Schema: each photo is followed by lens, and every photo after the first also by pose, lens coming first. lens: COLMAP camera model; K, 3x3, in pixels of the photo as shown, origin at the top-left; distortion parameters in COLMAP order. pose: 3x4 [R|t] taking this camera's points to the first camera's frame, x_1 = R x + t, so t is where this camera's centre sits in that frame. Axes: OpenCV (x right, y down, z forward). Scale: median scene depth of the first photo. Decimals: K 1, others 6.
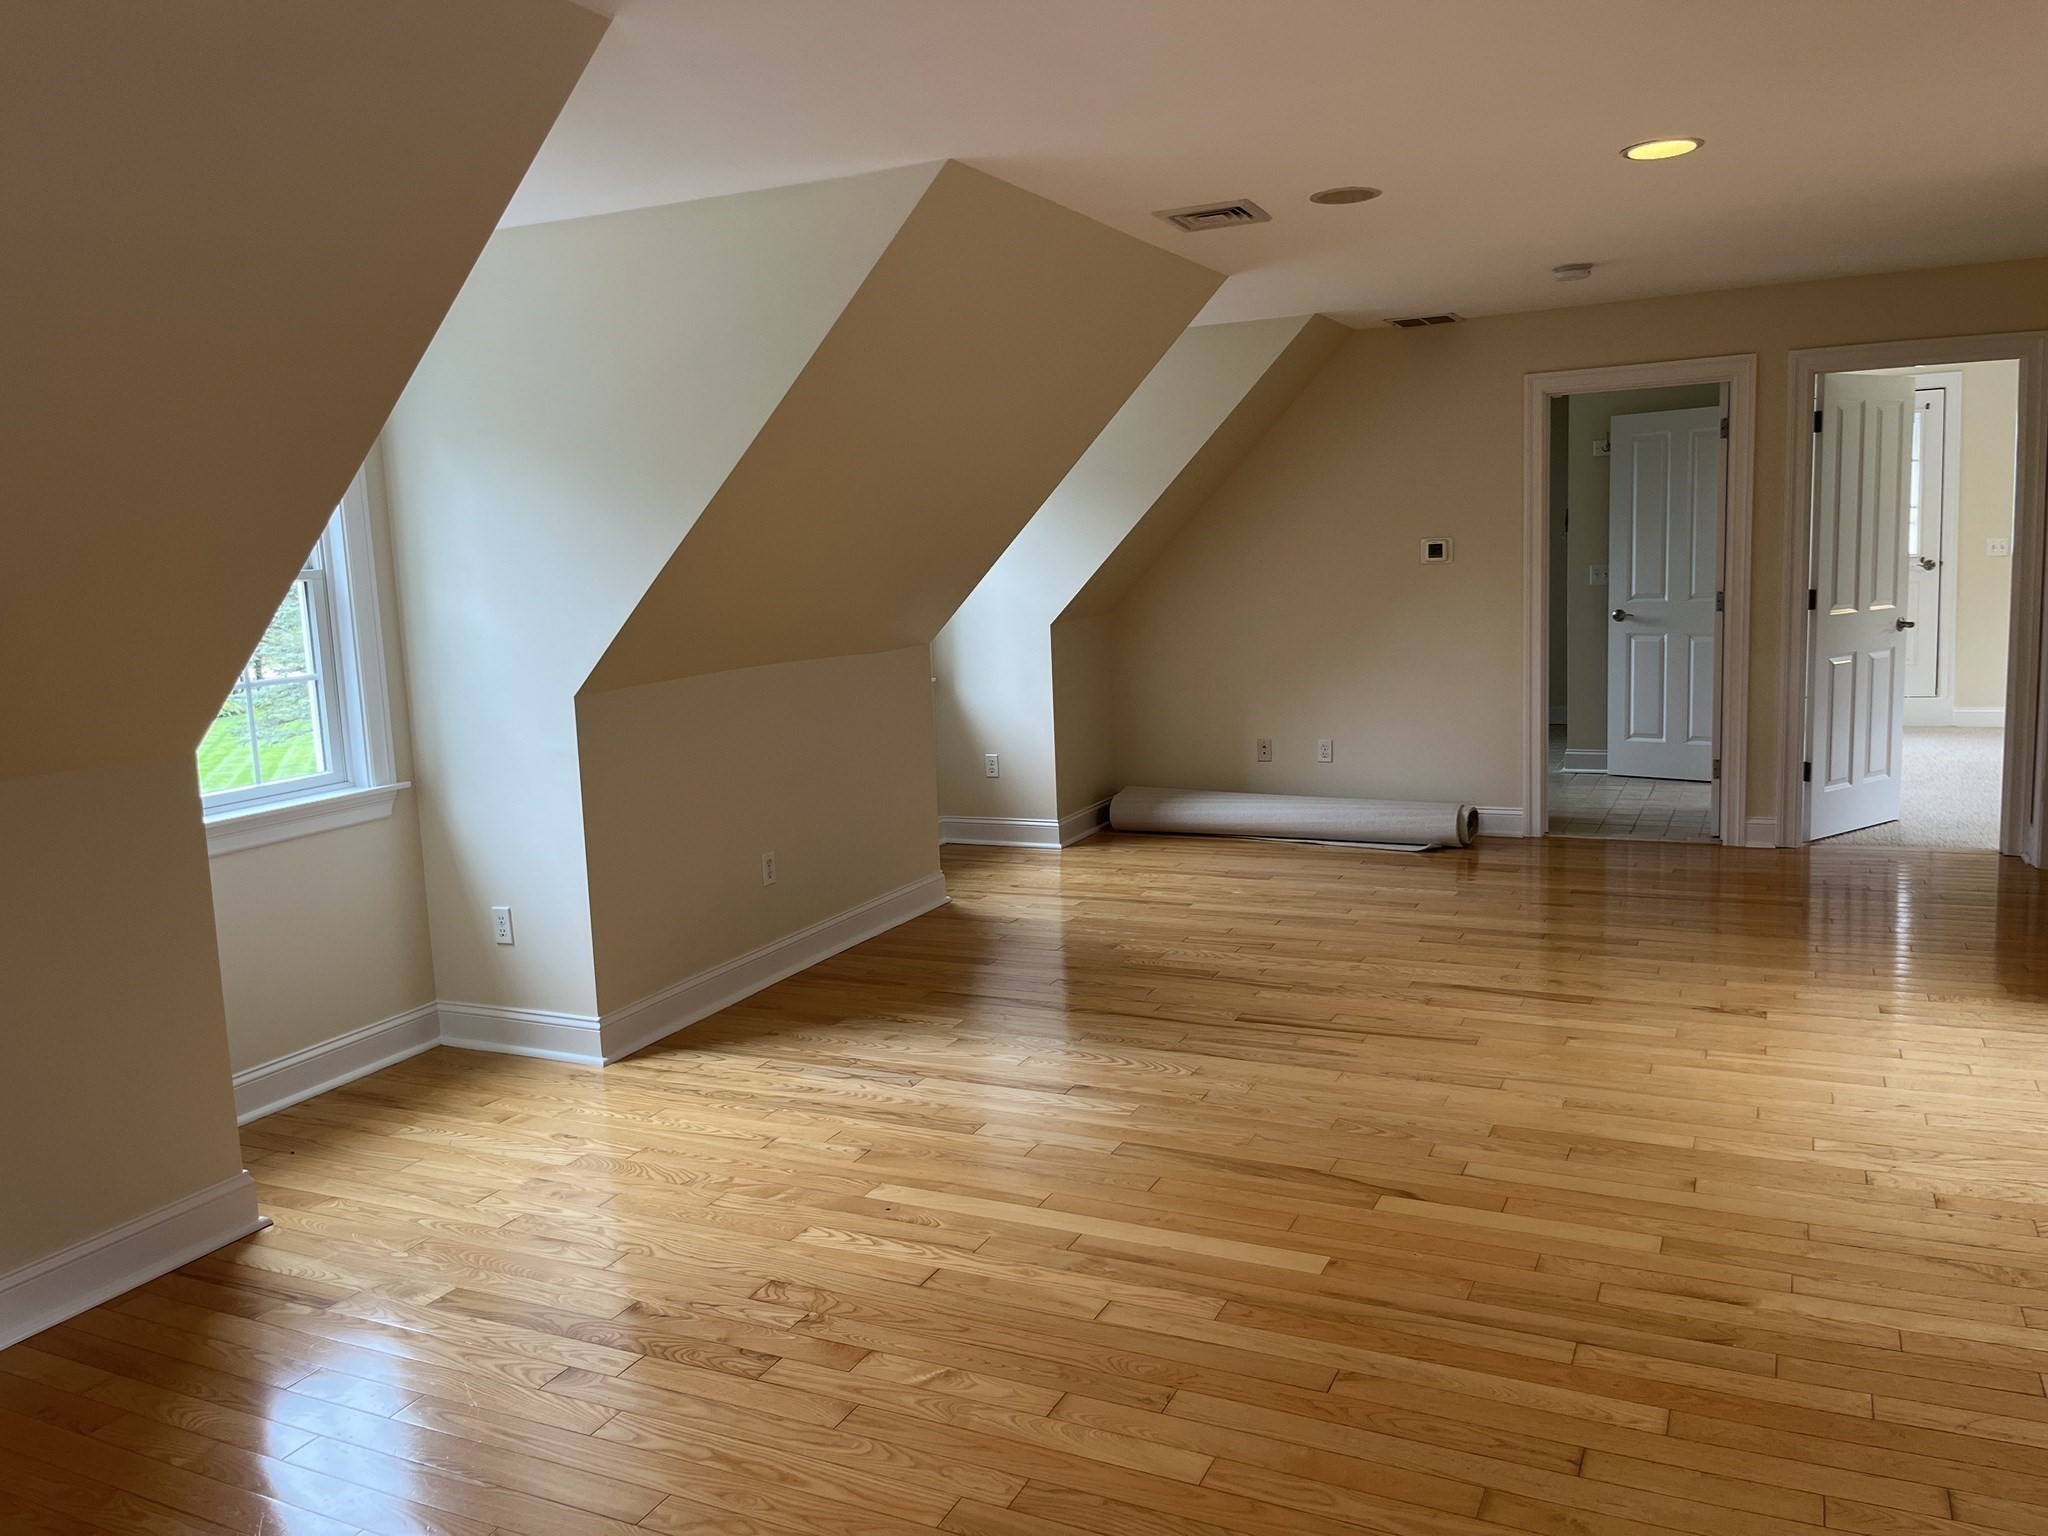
lens RADIAL K [[1543.1, 0, 1029.8], [0, 1543.1, 721.7], [0, 0, 1]] dist [0.067007, -0.093006]
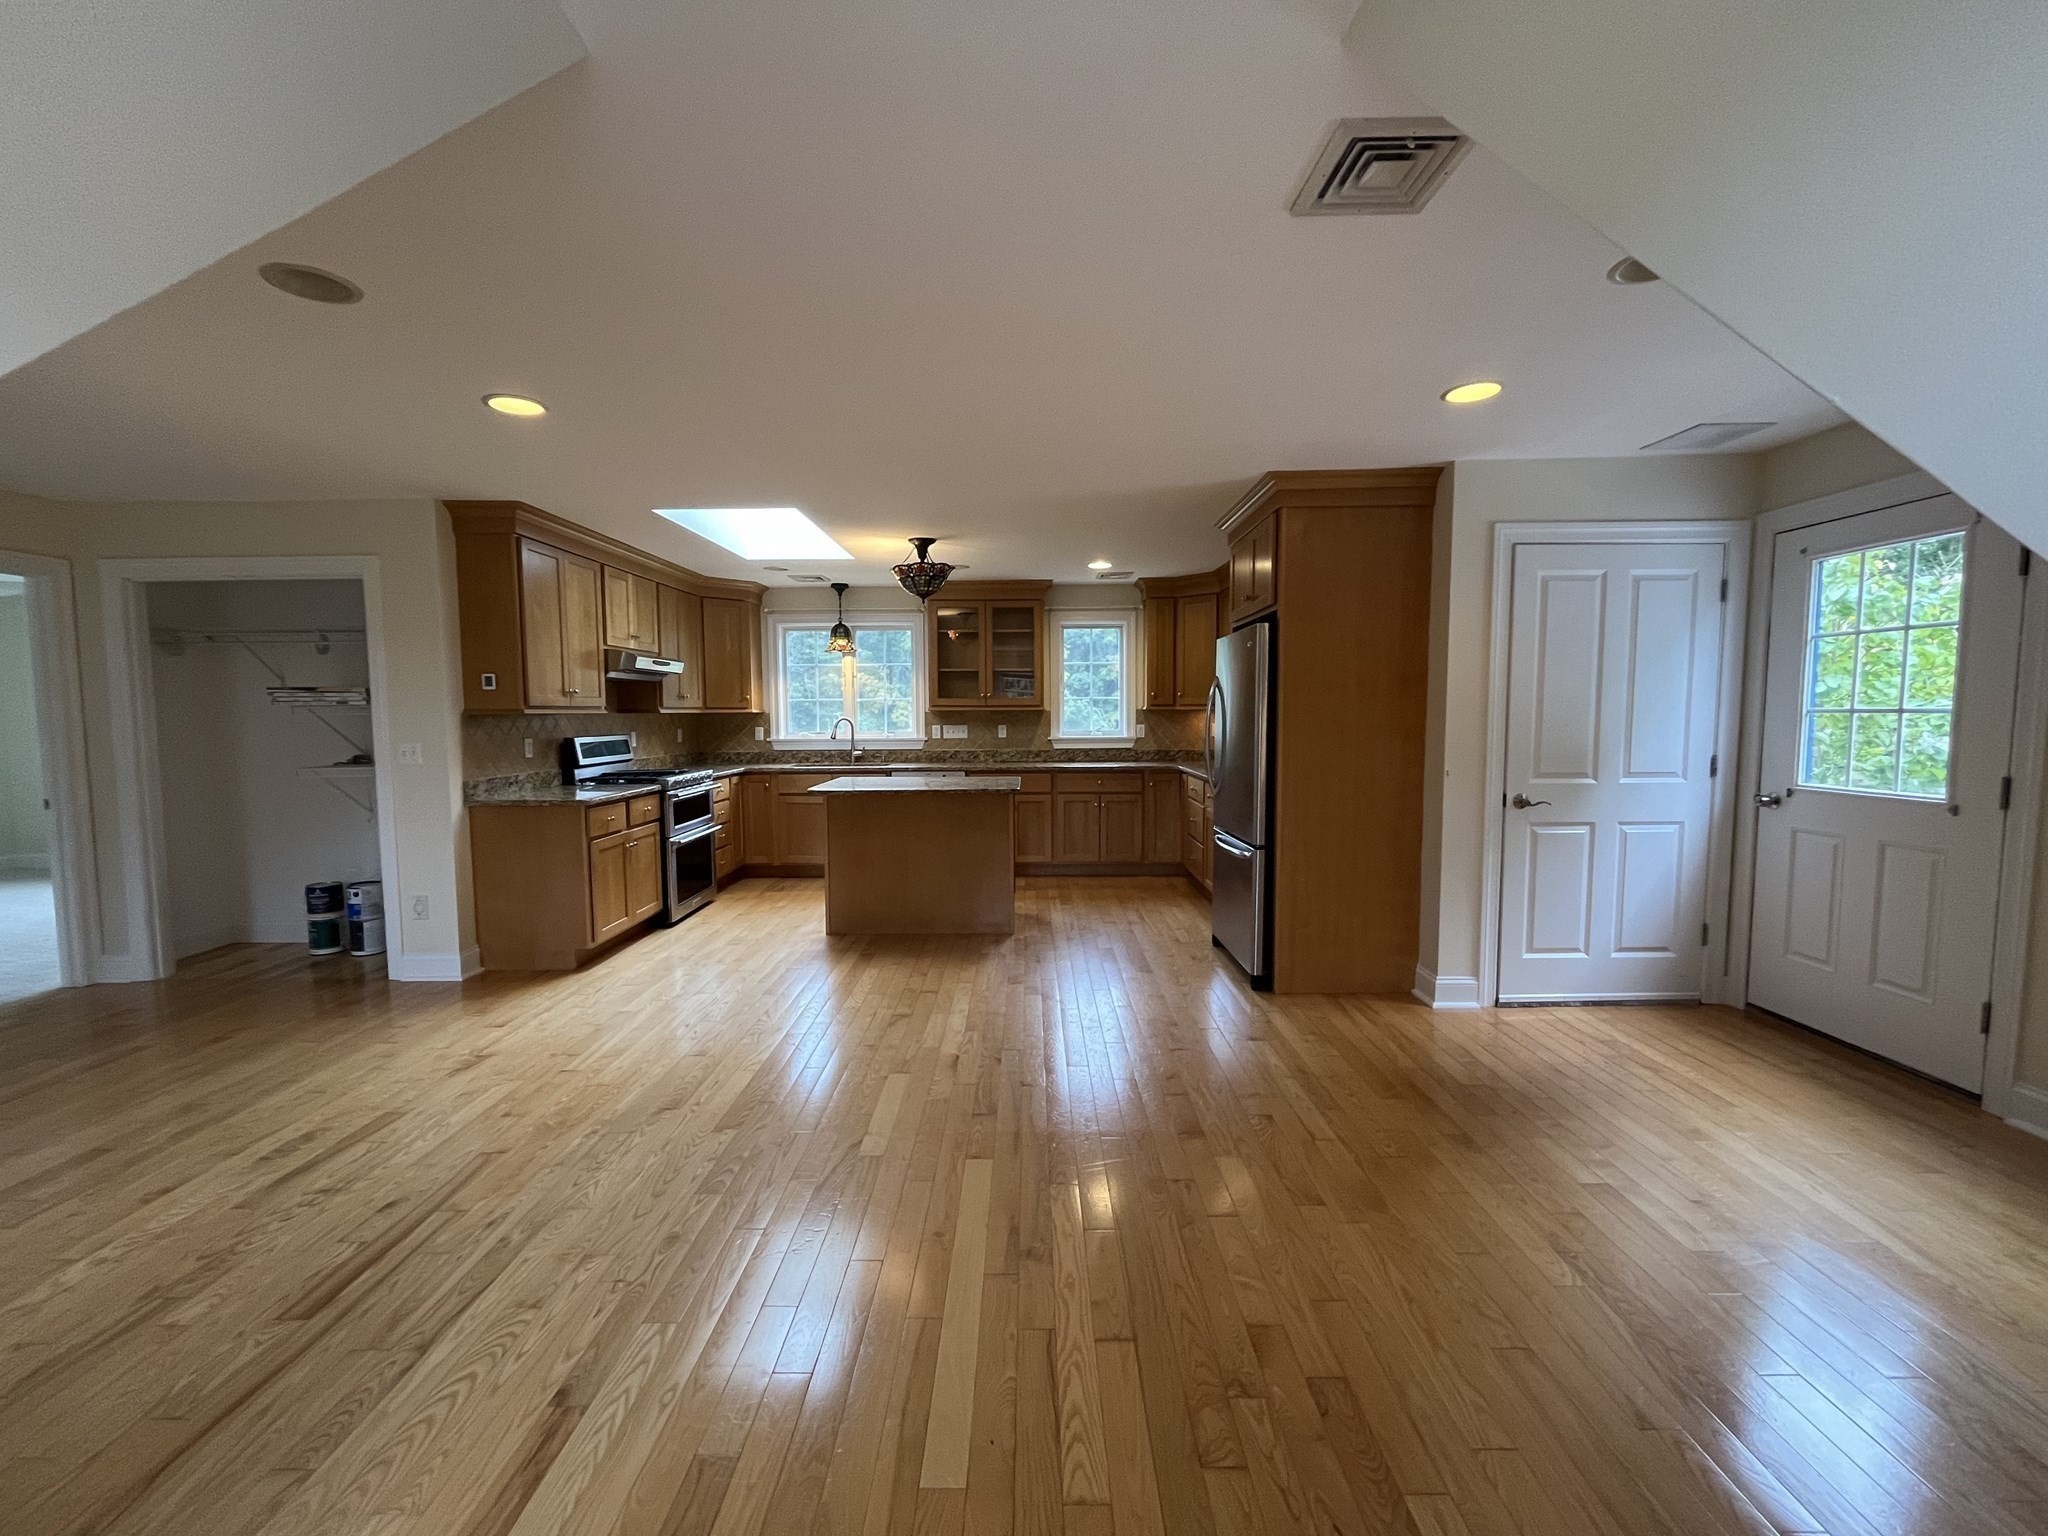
lens RADIAL K [[837.4, 0, 1018.3], [0, 837.4, 768.6], [0, 0, 1]] dist [-0.003652, -0.000441]
pose [[-0.425211, -0.013218, 0.904998, -0.384970], [0.129380, 0.988737, 0.075230, -0.053050], [-0.895799, 0.149077, -0.418711, 0.878807]]
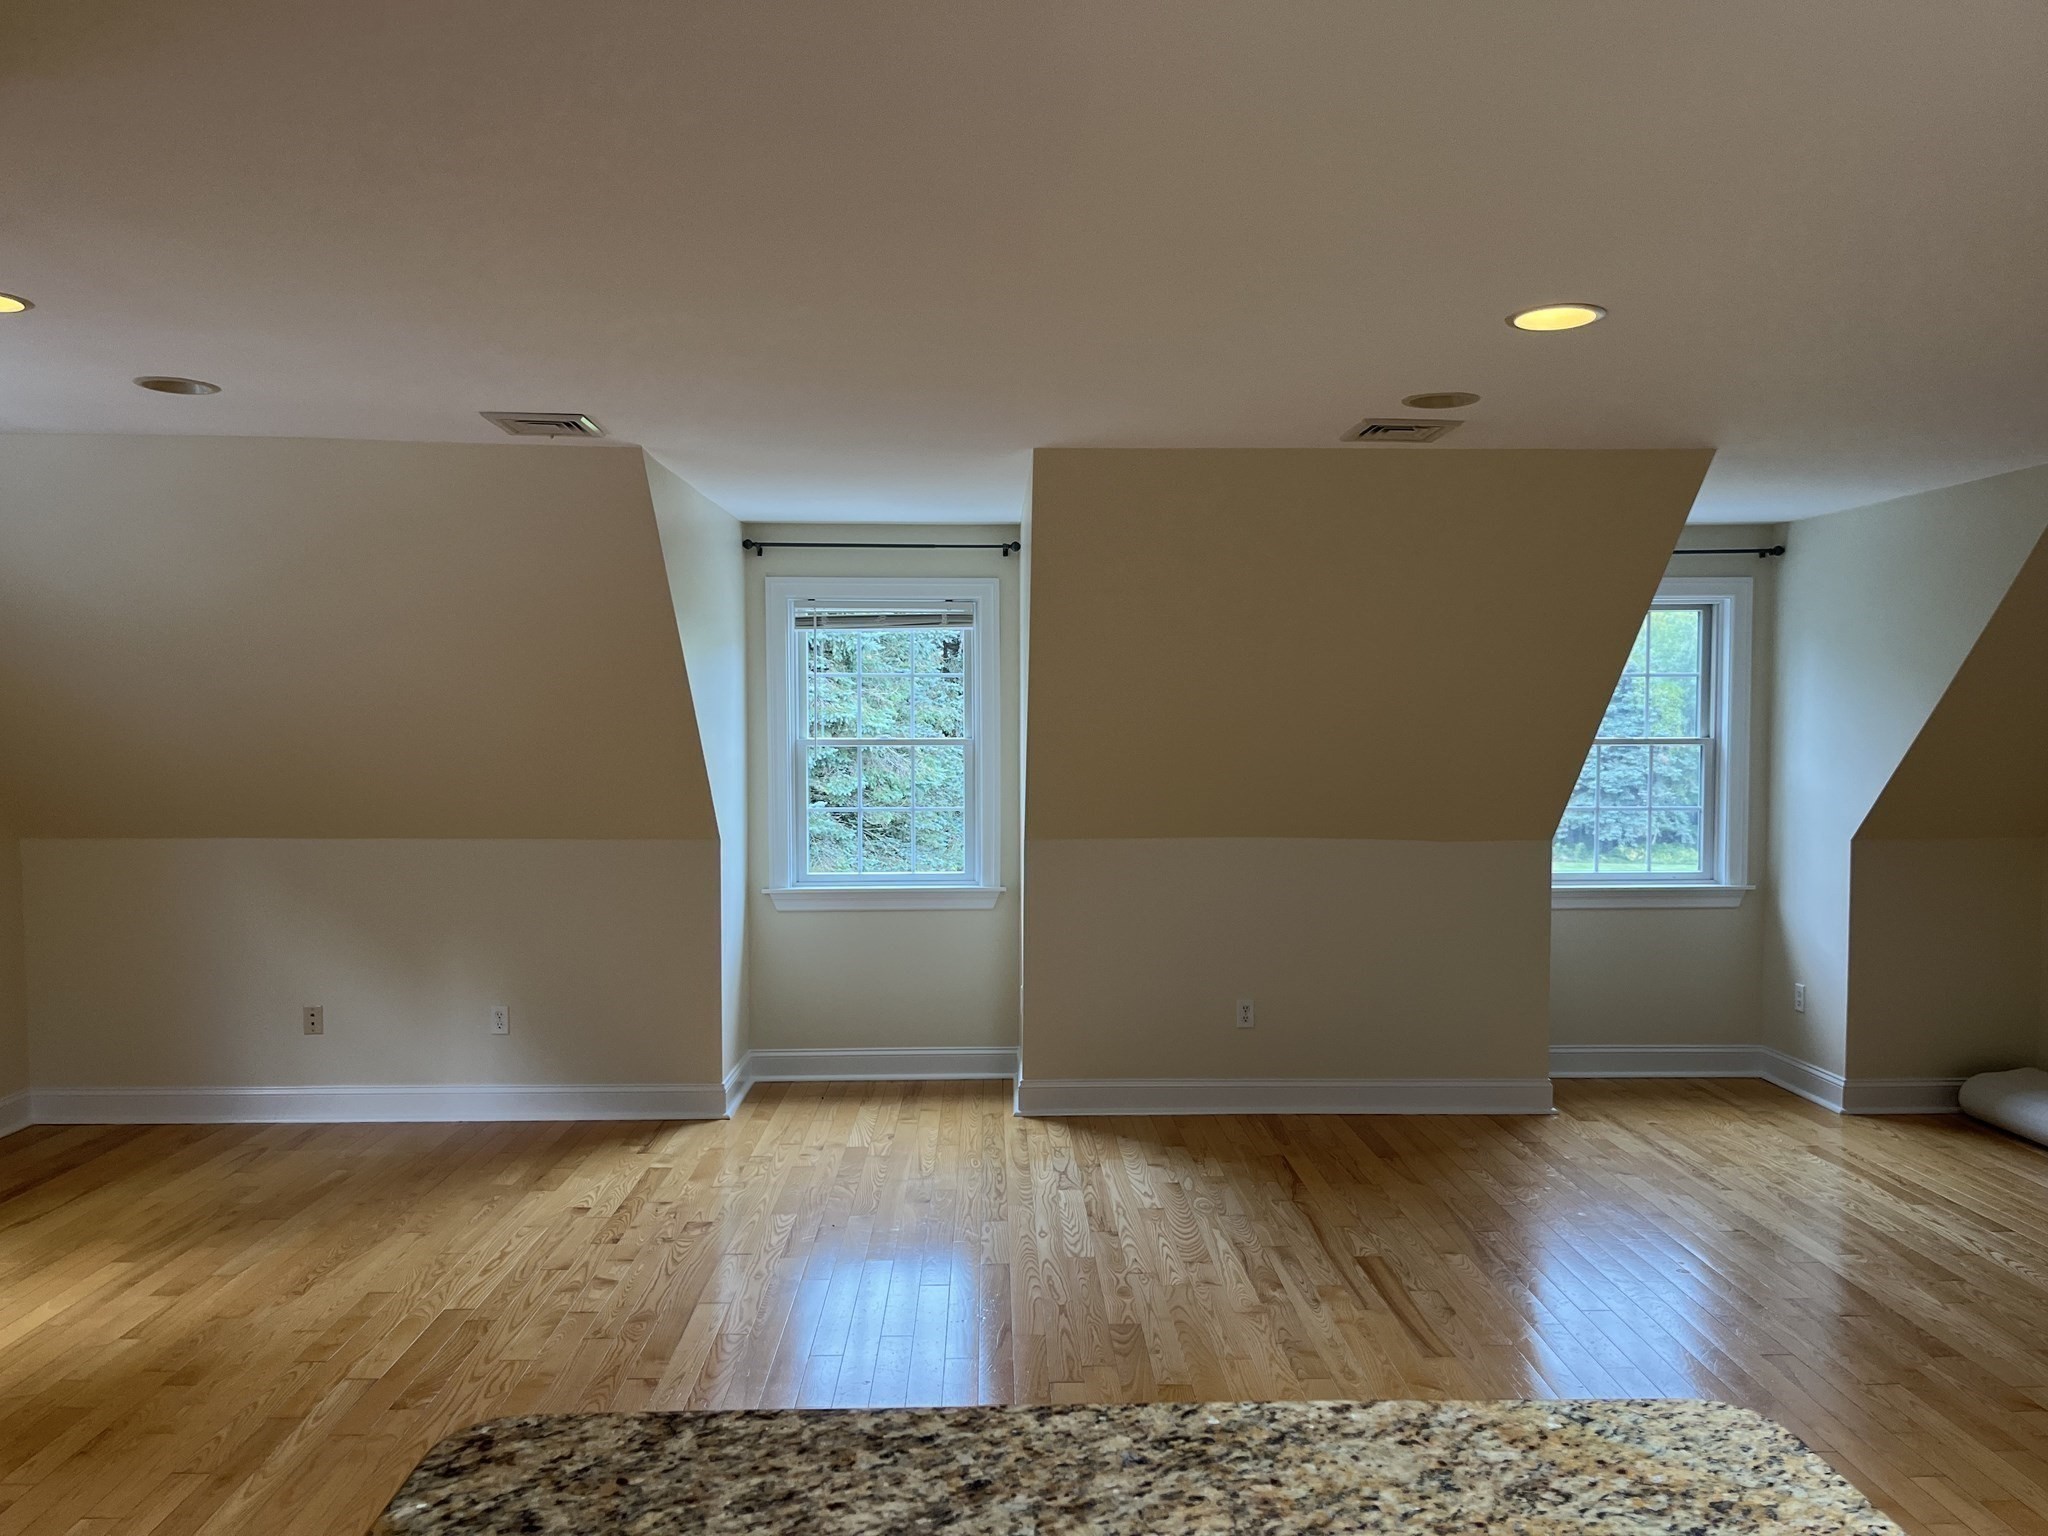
lens RADIAL K [[1543.1, 0, 1030.8], [0, 1543.1, 783.5], [0, 0, 1]] dist [0.067007, -0.093006]
pose [[0.461013, 0.079479, -0.883827, 0.914561], [-0.122977, 0.992093, 0.025069, -0.100396], [0.878831, 0.097133, 0.467142, 0.374665]]
